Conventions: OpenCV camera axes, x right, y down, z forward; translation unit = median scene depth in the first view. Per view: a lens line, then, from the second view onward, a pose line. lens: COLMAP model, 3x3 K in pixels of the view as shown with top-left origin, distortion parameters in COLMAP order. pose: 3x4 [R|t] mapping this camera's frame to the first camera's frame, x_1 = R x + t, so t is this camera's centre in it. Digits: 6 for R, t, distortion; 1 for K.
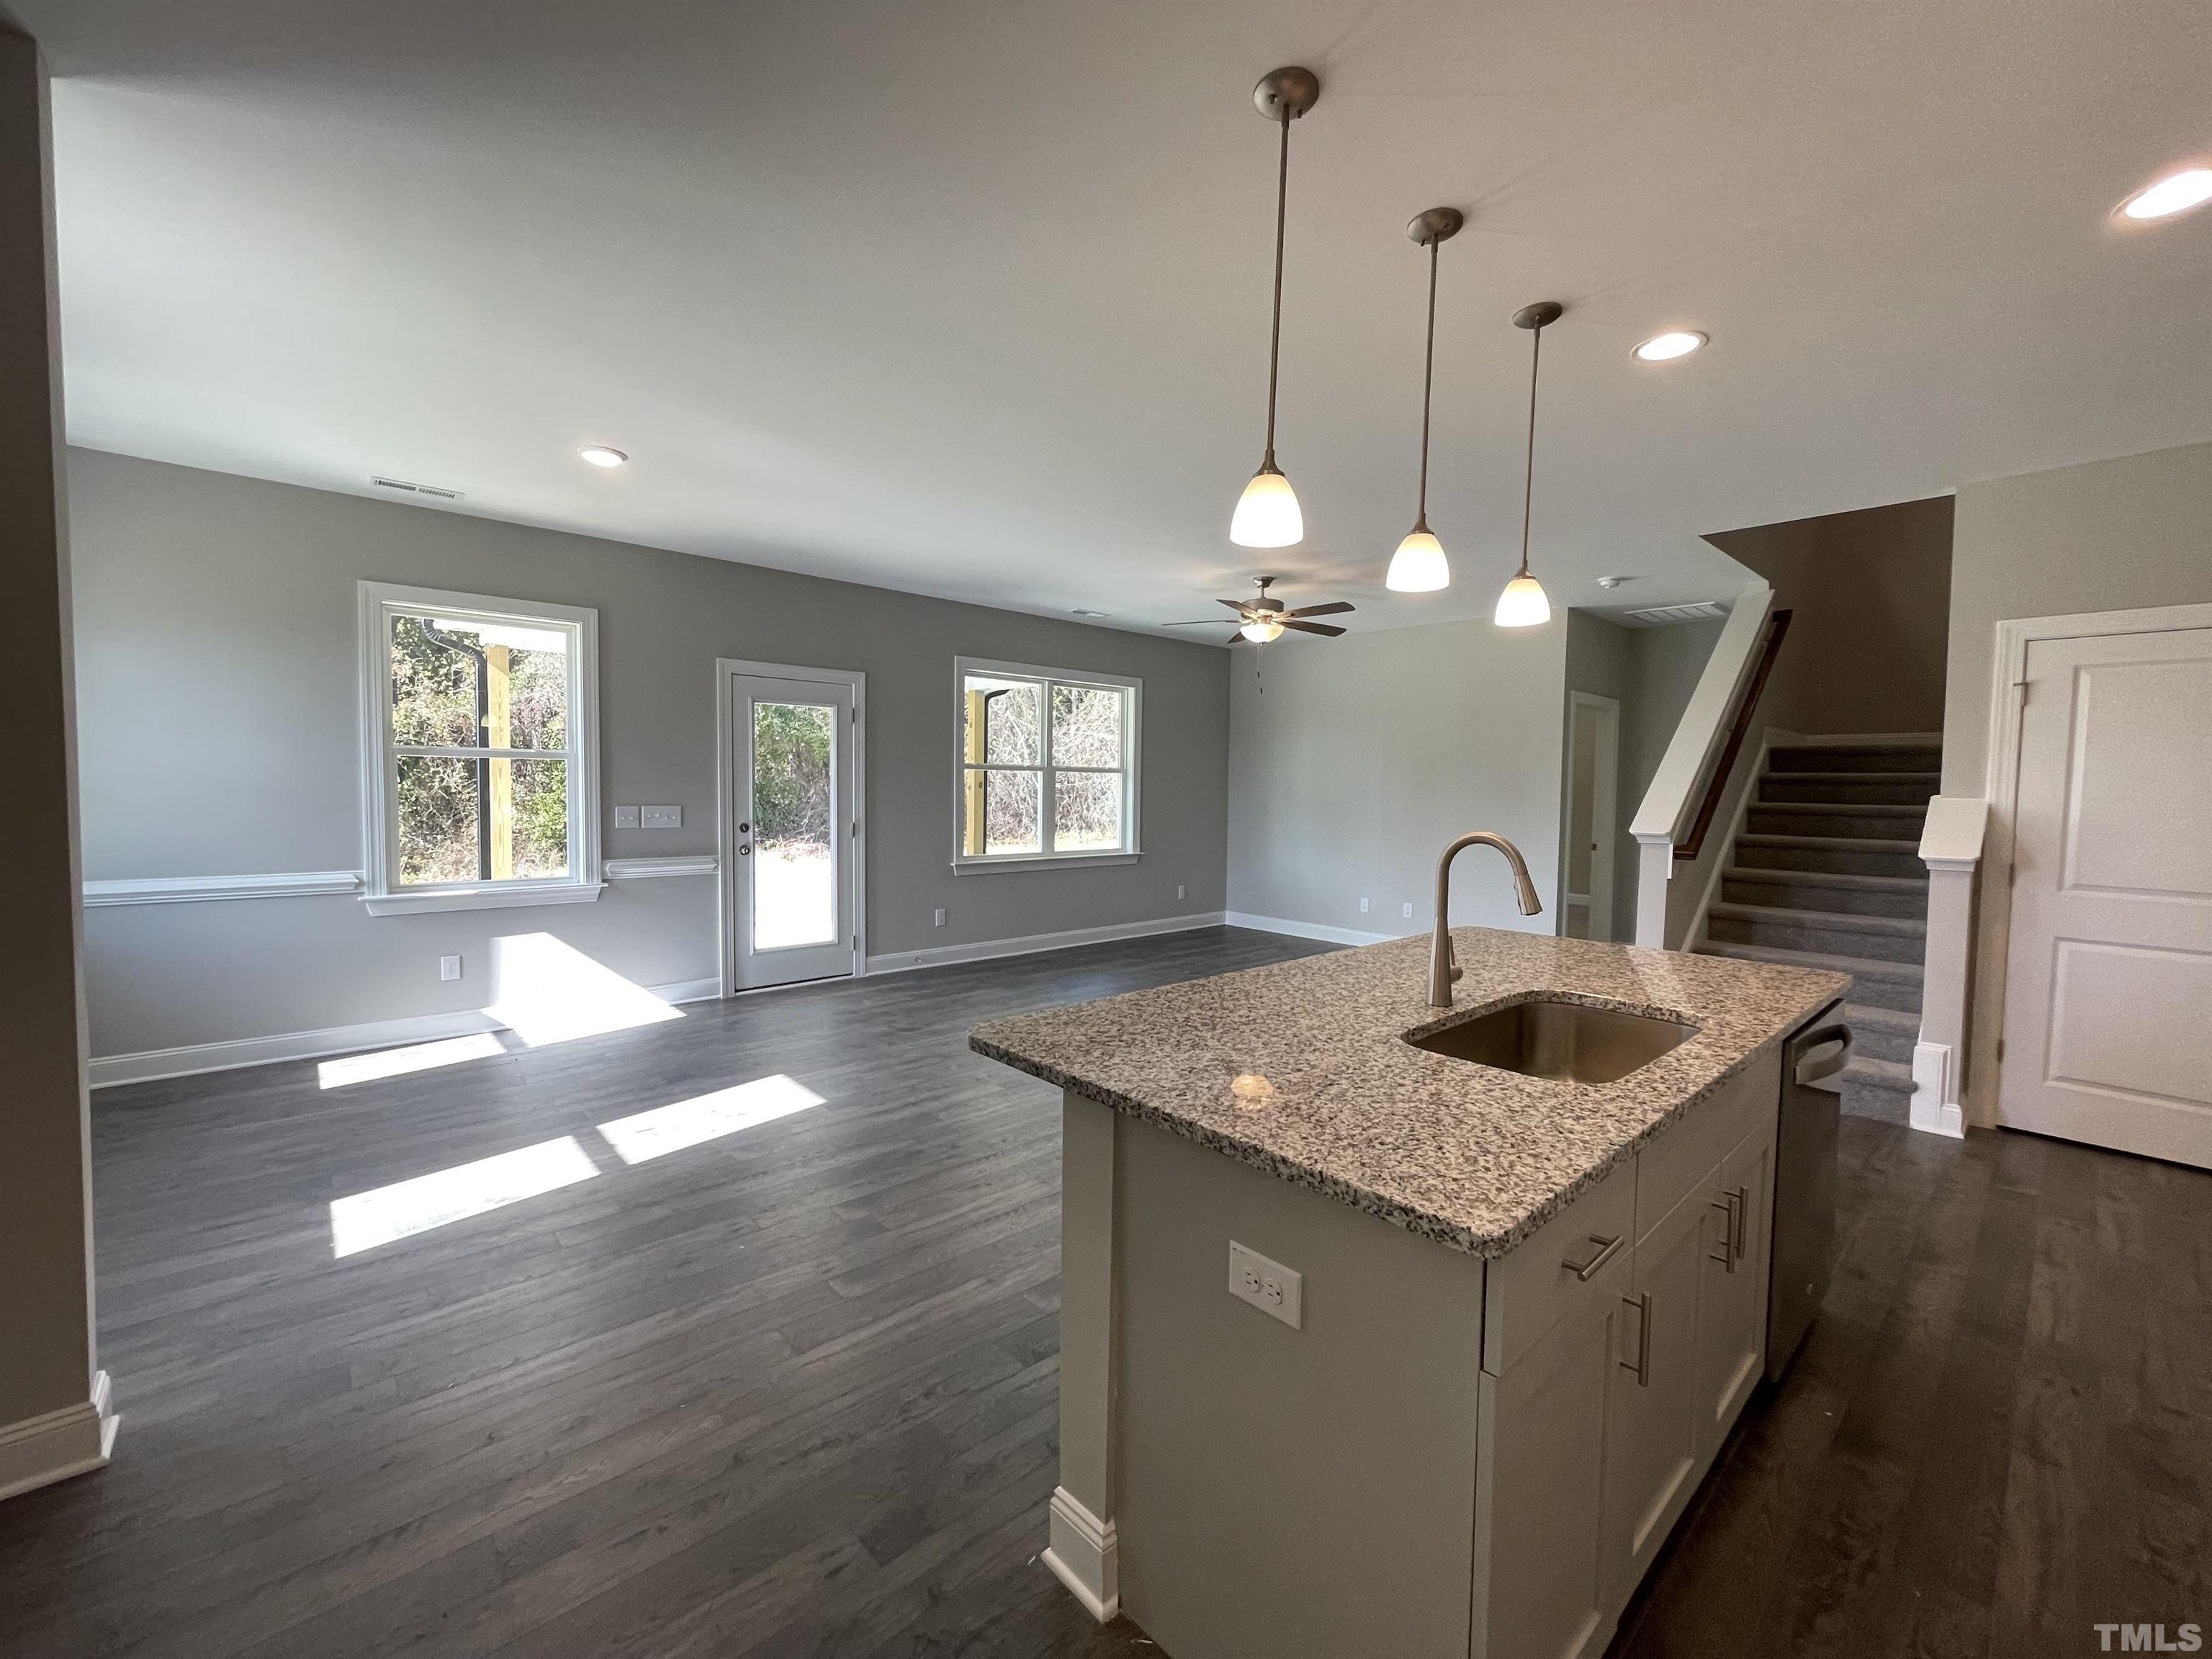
lens RADIAL K [[894.3, 0, 1103.0], [0, 894.3, 826.8], [0, 0, 1]] dist [-0.003156, -0.000135]
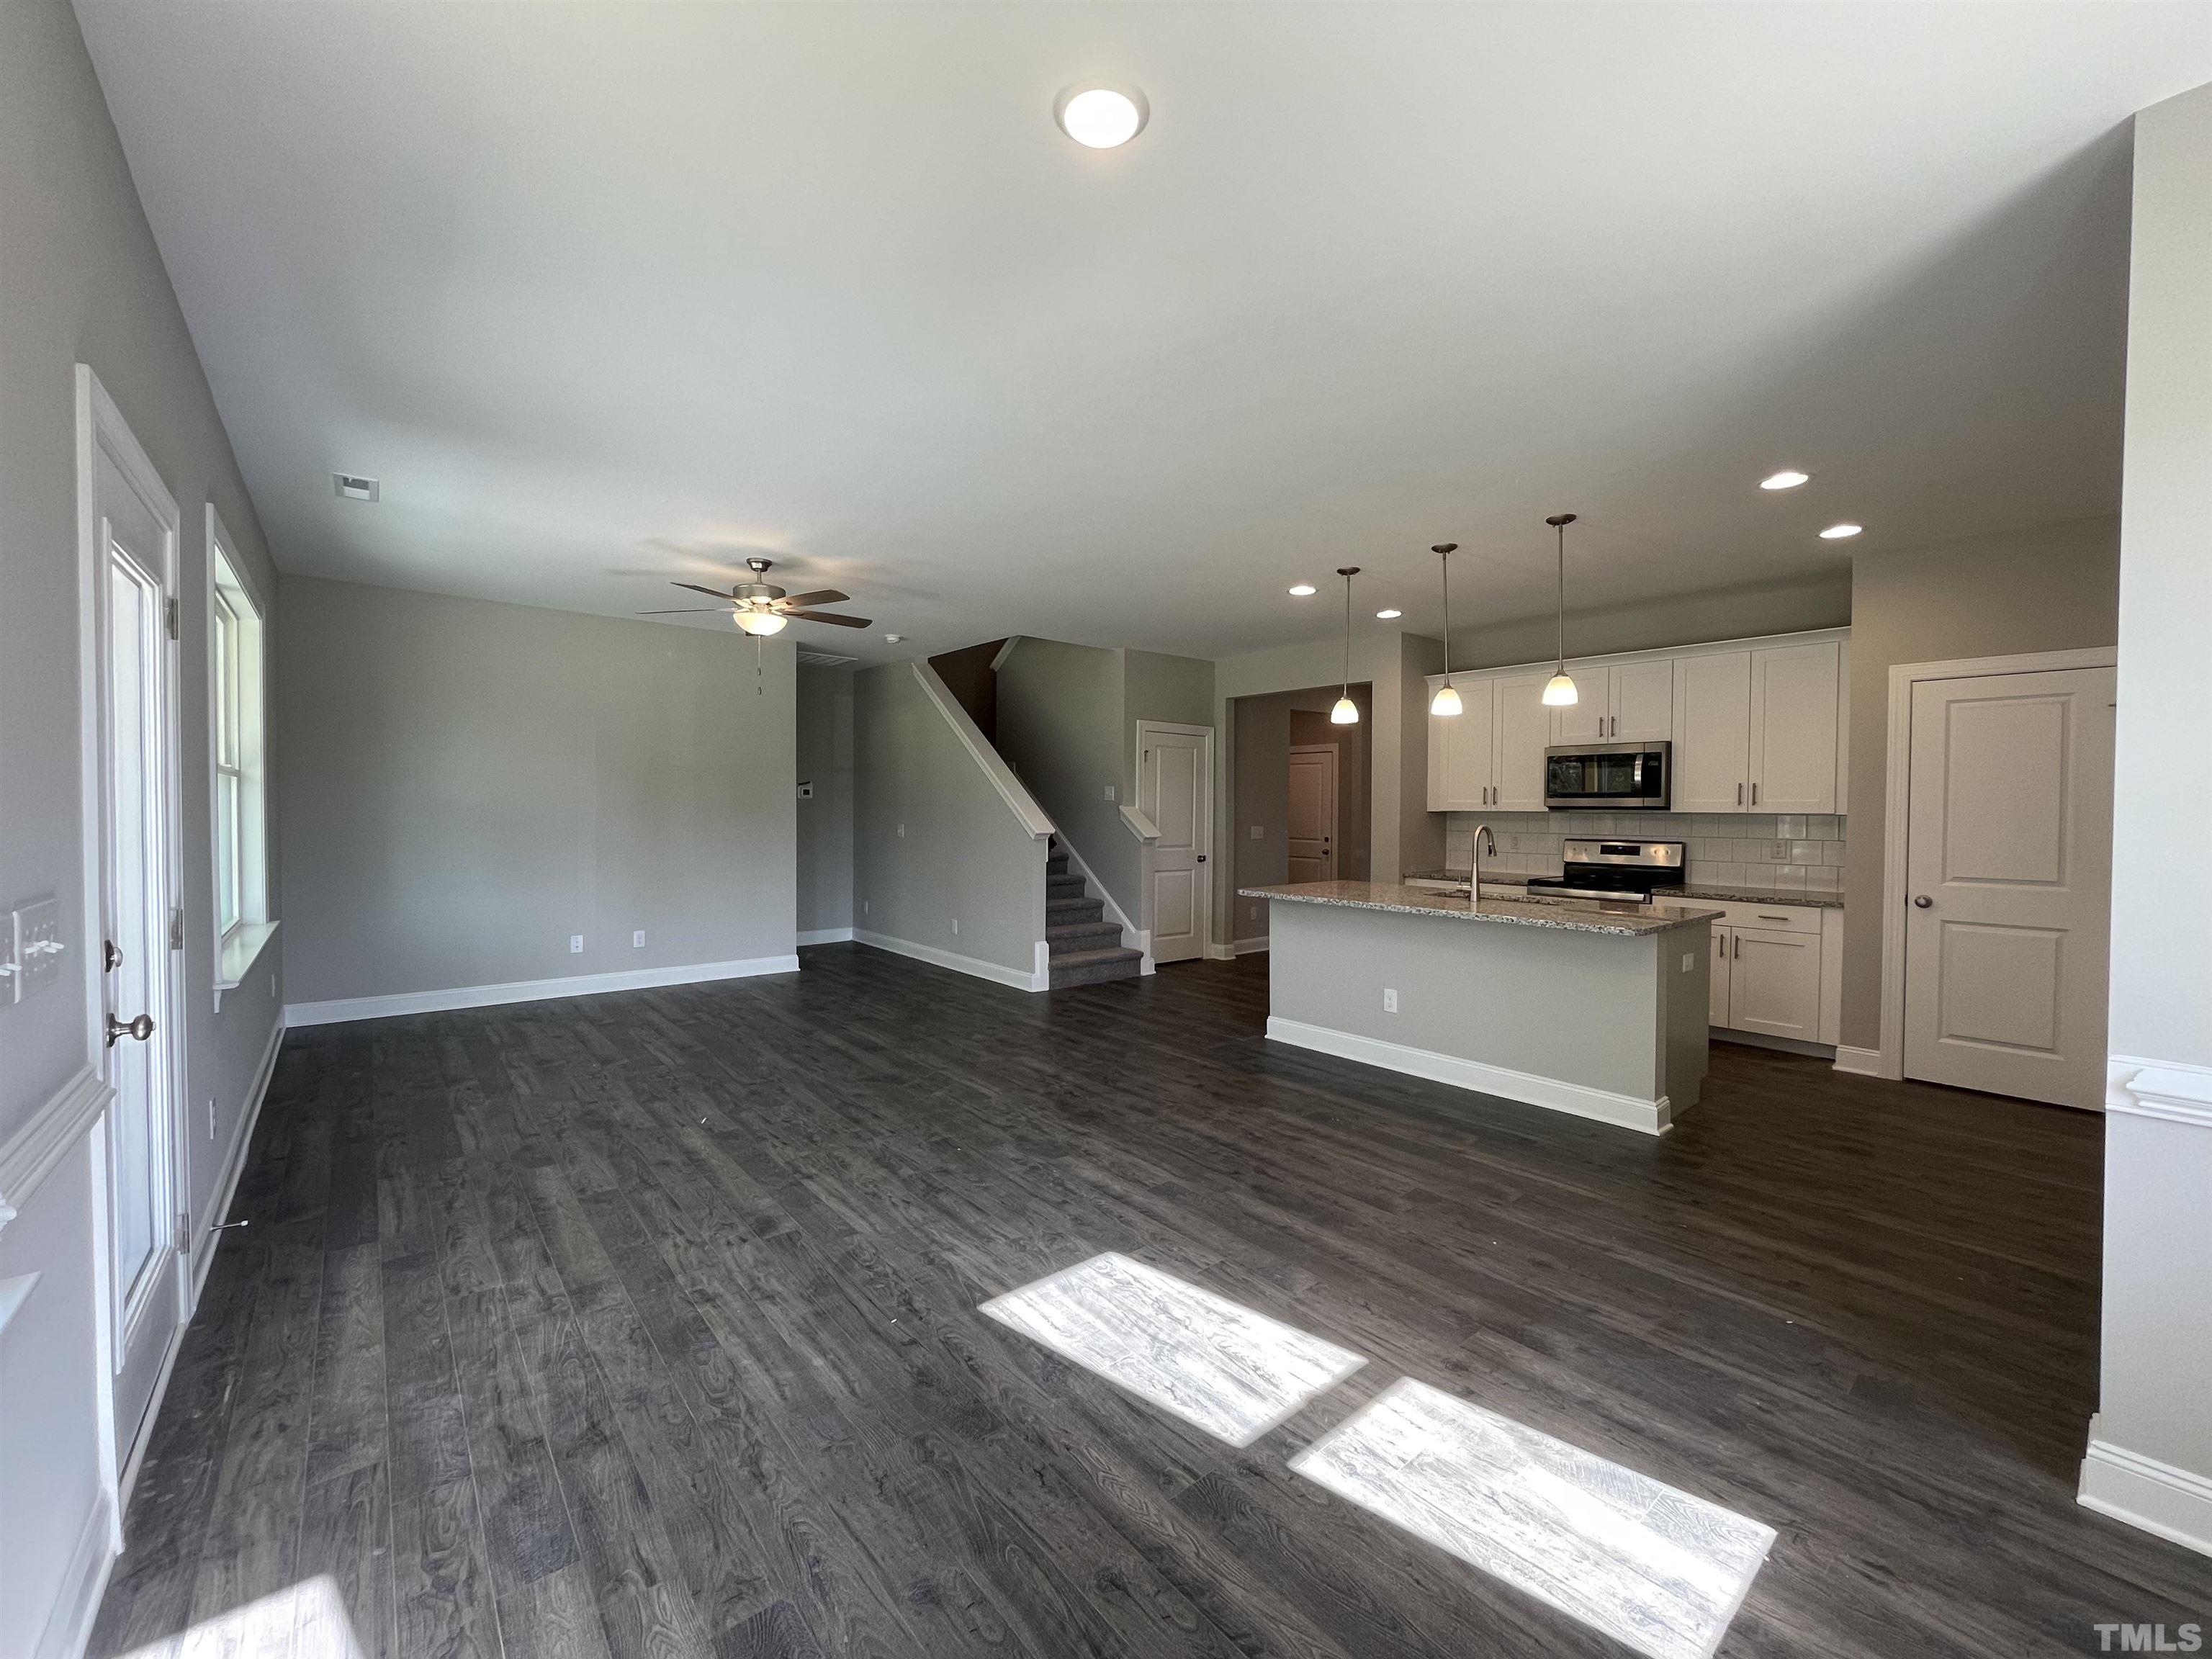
lens RADIAL K [[894.3, 0, 1103.0], [0, 894.3, 826.8], [0, 0, 1]] dist [-0.003156, -0.000135]
pose [[0.038082, -0.036423, 0.998611, -0.808239], [0.041710, 0.998523, 0.034829, -0.045972], [-0.998404, 0.040325, 0.039545, 0.771556]]
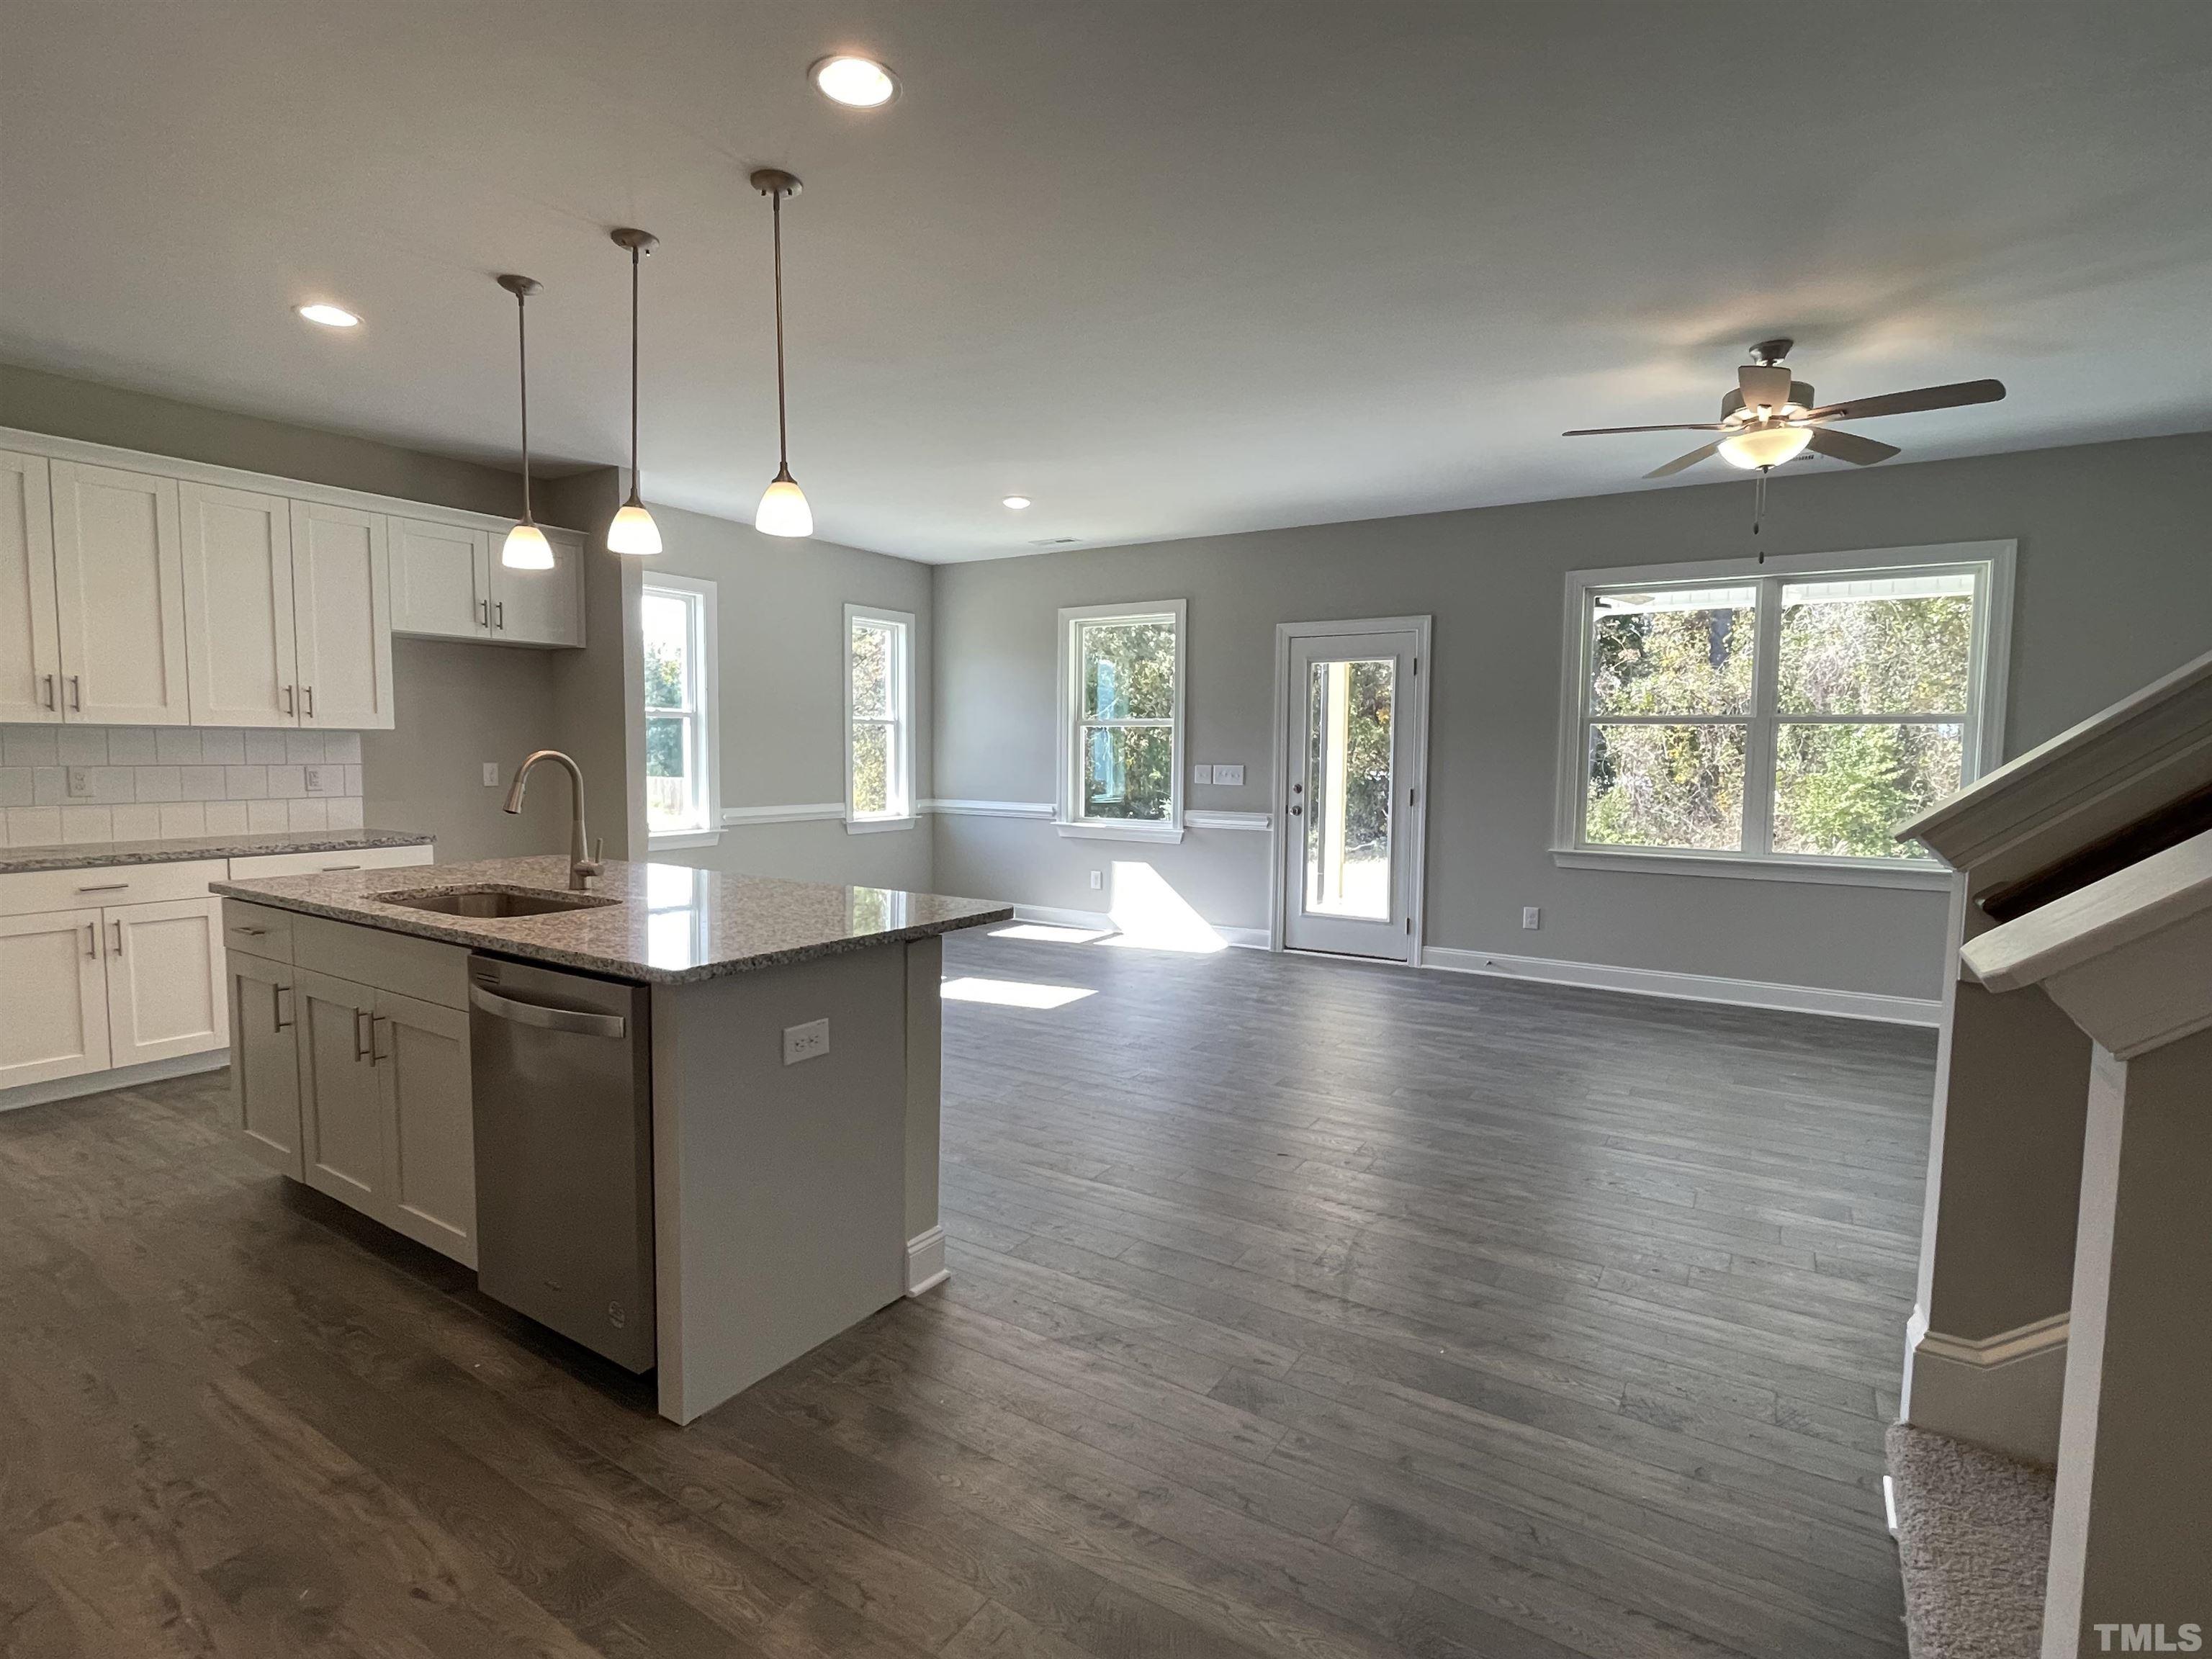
lens RADIAL K [[1077.3, 0, 1090.1], [0, 1077.3, 833.0], [0, 0, 1]] dist [-0.000184, -0.000909]
pose [[0.259694, 0.064479, -0.963536, 0.844615], [-0.051532, 0.997272, 0.052848, -0.001555], [0.964315, 0.035929, 0.262308, 0.538322]]
